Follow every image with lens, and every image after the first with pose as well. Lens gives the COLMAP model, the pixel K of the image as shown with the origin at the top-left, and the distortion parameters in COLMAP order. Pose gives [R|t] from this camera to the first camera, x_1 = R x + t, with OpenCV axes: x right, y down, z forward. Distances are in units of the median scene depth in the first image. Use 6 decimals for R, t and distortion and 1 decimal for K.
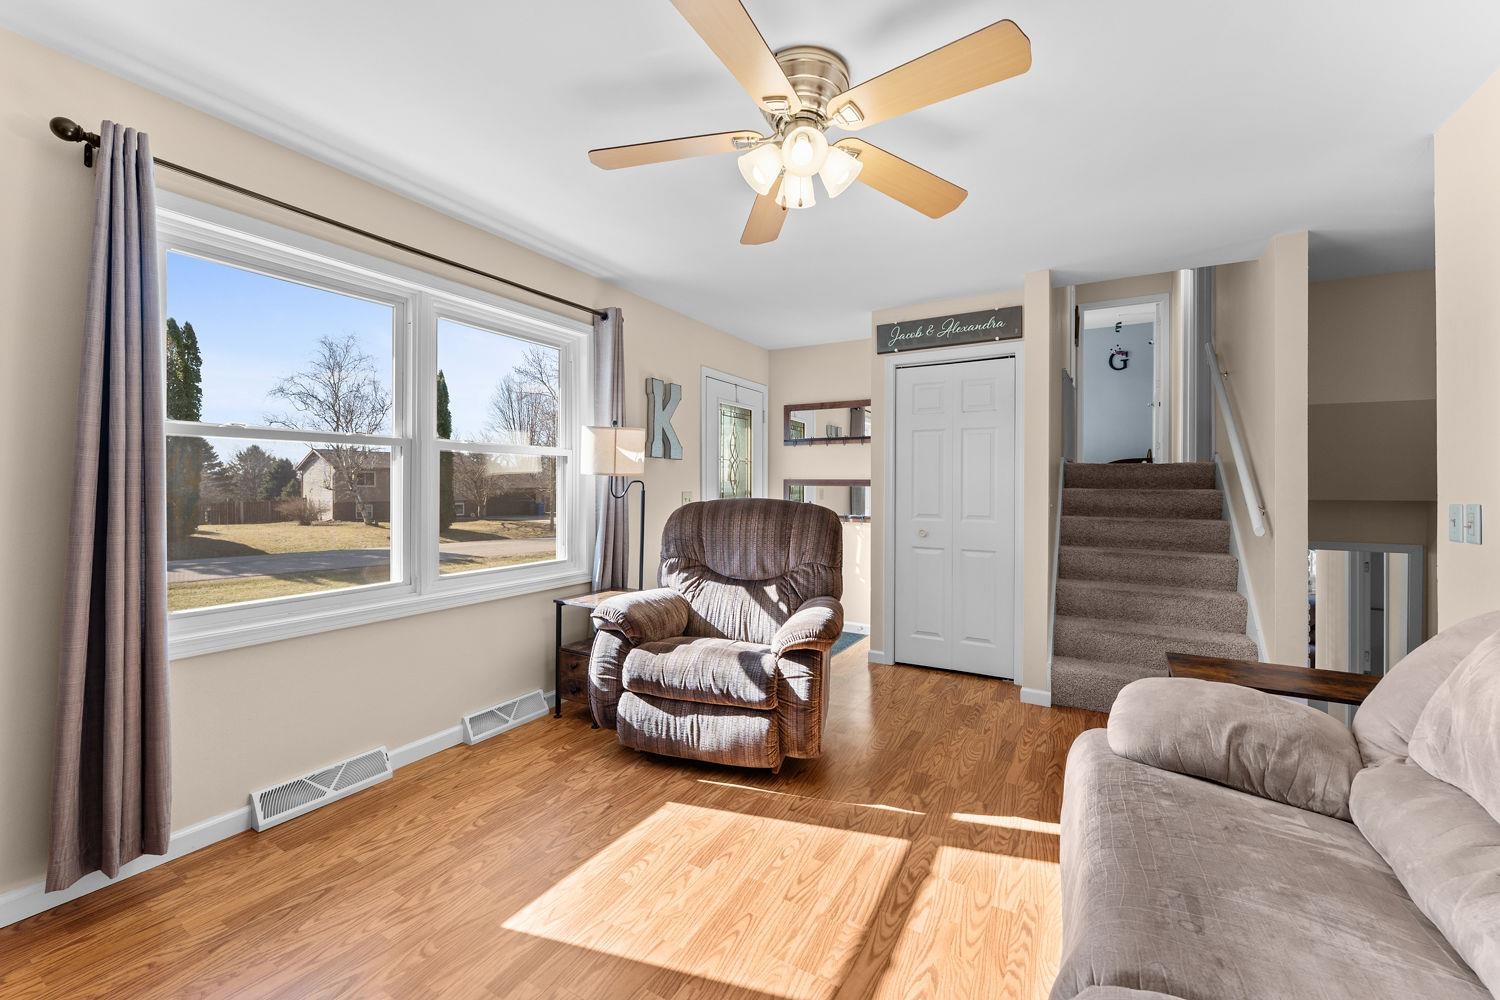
lens RADIAL K [[601.7, 0, 749.0], [0, 601.7, 486.3], [0, 0, 1]] dist [-0.005613, 0.001009]
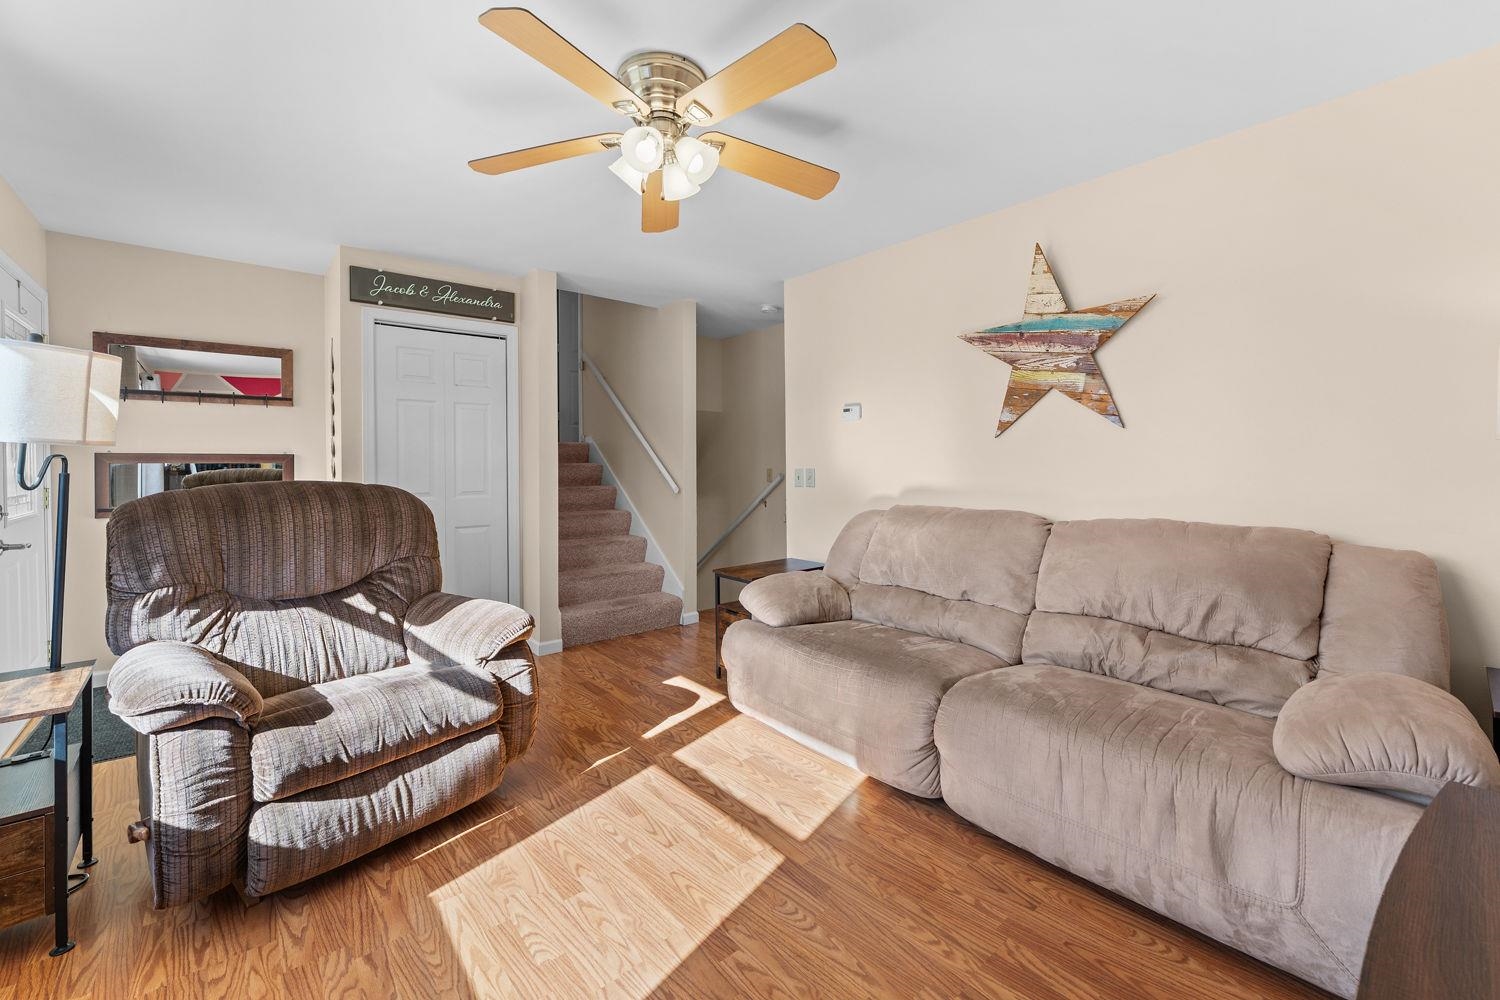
lens RADIAL K [[601.7, 0, 756.0], [0, 601.7, 468.4], [0, 0, 1]] dist [-0.005613, 0.001009]
pose [[0.334613, -0.017486, 0.942193, -0.612394], [0.005524, 0.999847, 0.016594, -0.004310], [-0.942340, -0.000348, 0.334658, 0.341246]]
